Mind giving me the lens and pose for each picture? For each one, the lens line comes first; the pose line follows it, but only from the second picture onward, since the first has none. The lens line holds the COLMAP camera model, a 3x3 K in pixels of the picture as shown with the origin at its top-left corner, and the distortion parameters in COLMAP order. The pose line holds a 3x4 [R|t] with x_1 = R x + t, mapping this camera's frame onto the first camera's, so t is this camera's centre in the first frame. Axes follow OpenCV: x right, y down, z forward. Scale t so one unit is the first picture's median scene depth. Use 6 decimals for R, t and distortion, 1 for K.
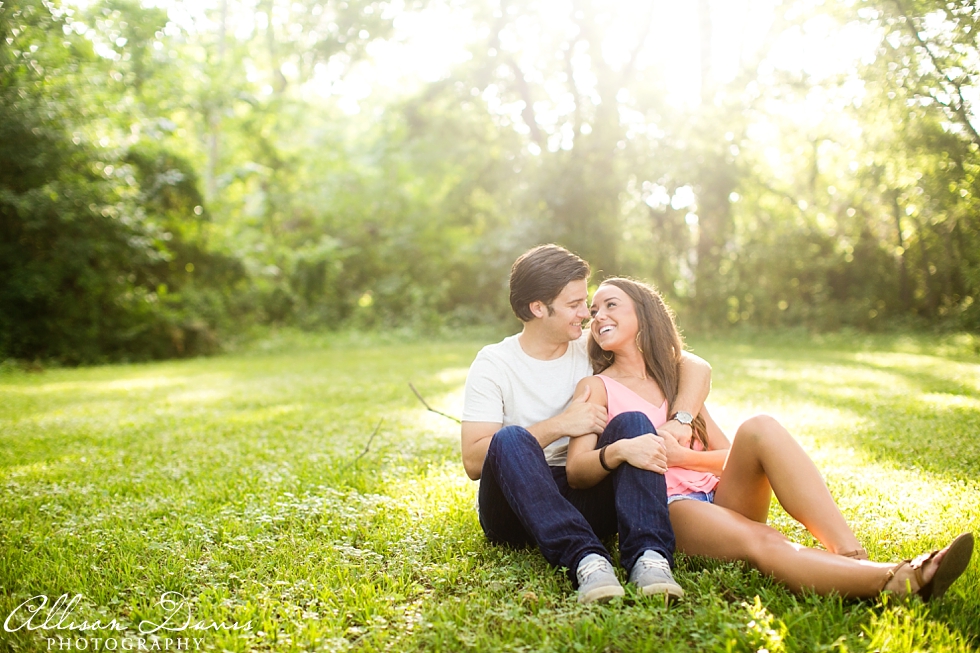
lens RADIAL K [[1261.0, 0, 490.0], [0, 1261.0, 326.5], [0, 0, 1]] dist [-0.081727, -0.037117]
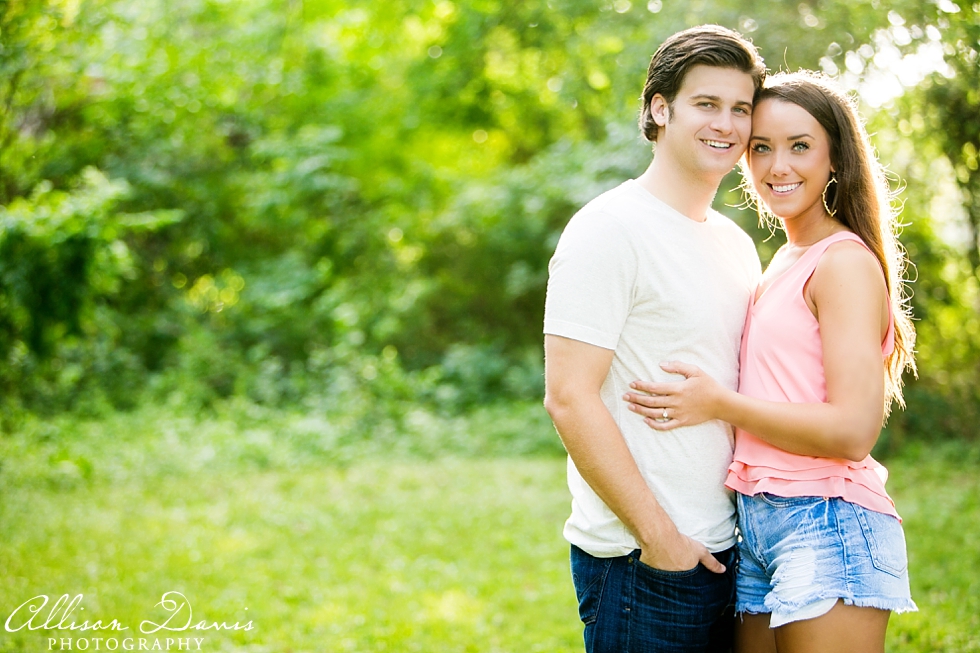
lens RADIAL K [[2406.4, 0, 490.0], [0, 2406.4, 326.5], [0, 0, 1]] dist [0.006277, 0.096799]
pose [[0.999898, 0.014028, 0.002732, -0.016089], [-0.014056, 0.999846, 0.010471, -0.029481], [-0.002585, -0.010508, 0.999941, 0.268244]]
